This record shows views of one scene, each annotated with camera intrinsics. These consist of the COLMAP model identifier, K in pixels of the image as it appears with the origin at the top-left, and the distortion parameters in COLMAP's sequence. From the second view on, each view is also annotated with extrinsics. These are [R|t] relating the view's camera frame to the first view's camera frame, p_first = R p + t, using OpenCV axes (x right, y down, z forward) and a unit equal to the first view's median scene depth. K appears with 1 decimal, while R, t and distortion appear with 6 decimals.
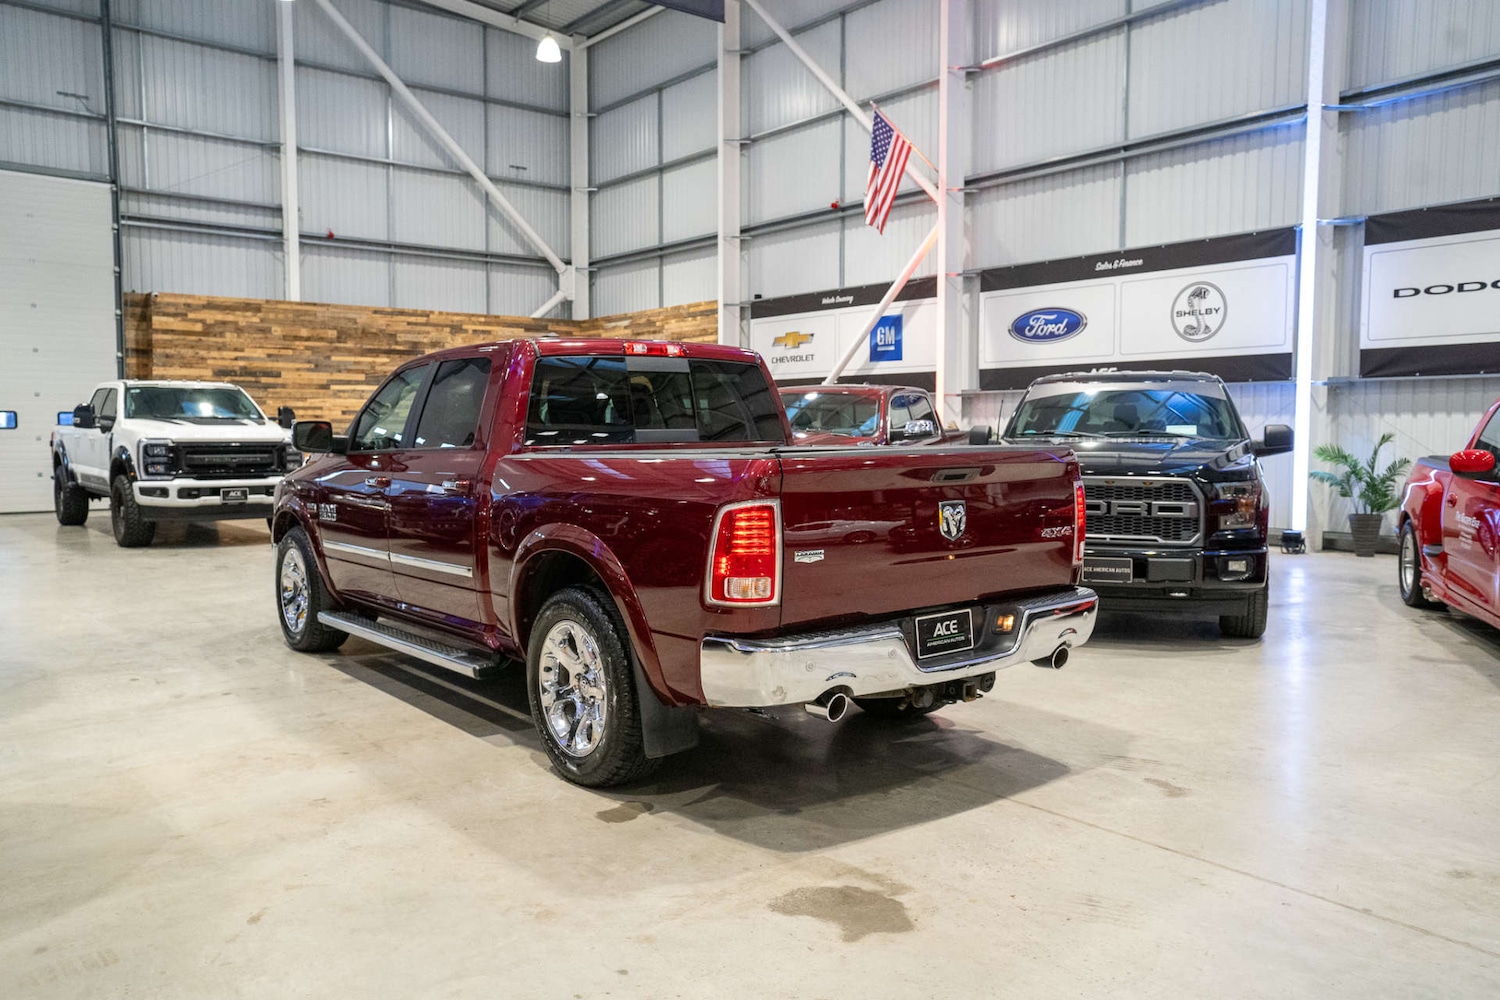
lens RADIAL K [[1154.0, 0, 747.7], [0, 1154.0, 499.2], [0, 0, 1]] dist [-0.010496, 0.085818]
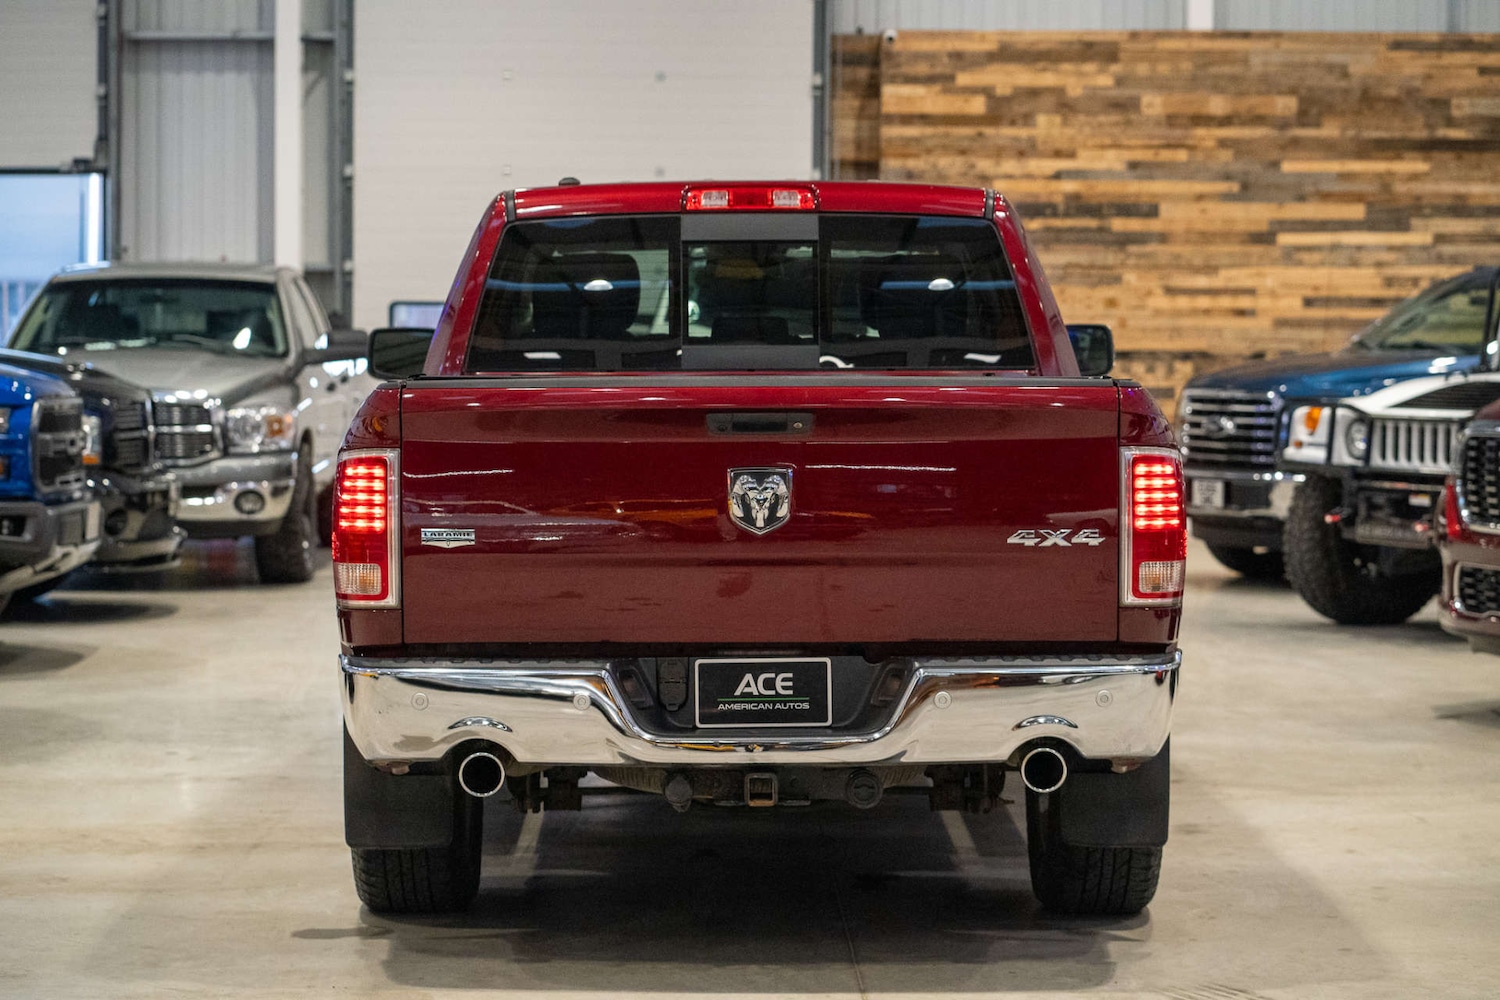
lens RADIAL K [[3573.9, 0, 743.6], [0, 3573.9, 501.3], [0, 0, 1]] dist [0.192936, -3.260258]
pose [[0.787531, 0.032098, -0.615439, 0.302565], [-0.042470, 0.999095, -0.002240, 0.005424], [0.614810, 0.027902, 0.788181, -0.105830]]
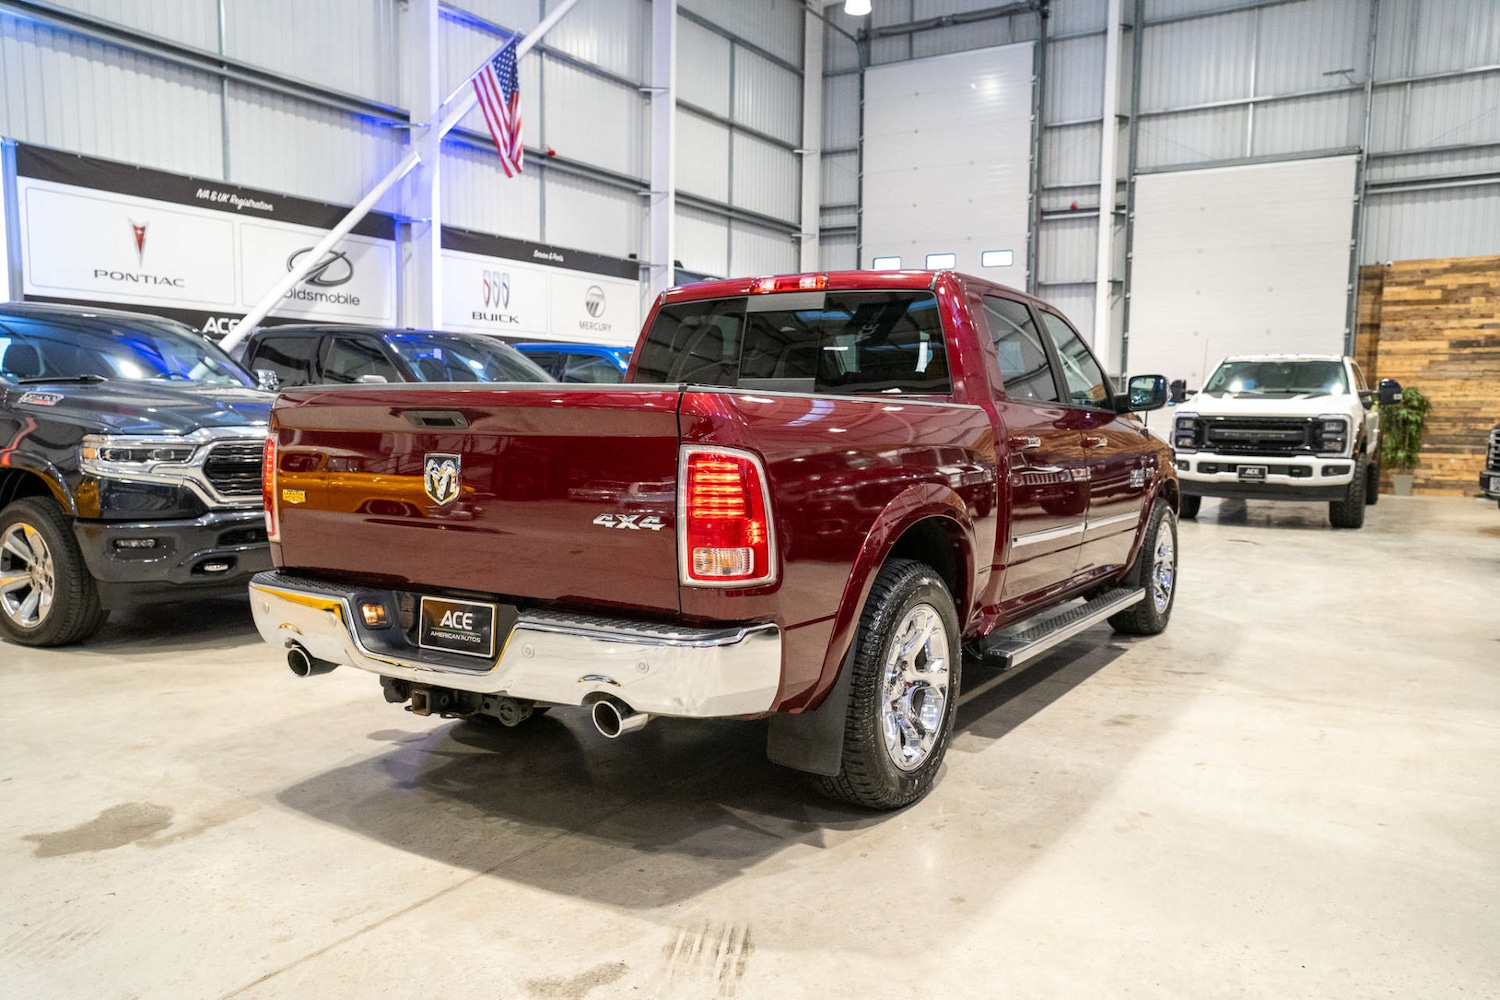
lens RADIAL K [[1154.0, 0, 747.7], [0, 1154.0, 499.2], [0, 0, 1]] dist [-0.010496, 0.085818]
pose [[0.333402, 0.080651, -0.939329, 0.224206], [-0.072014, 0.995602, 0.059923, -0.006675], [0.940030, 0.047667, 0.337744, 0.216394]]
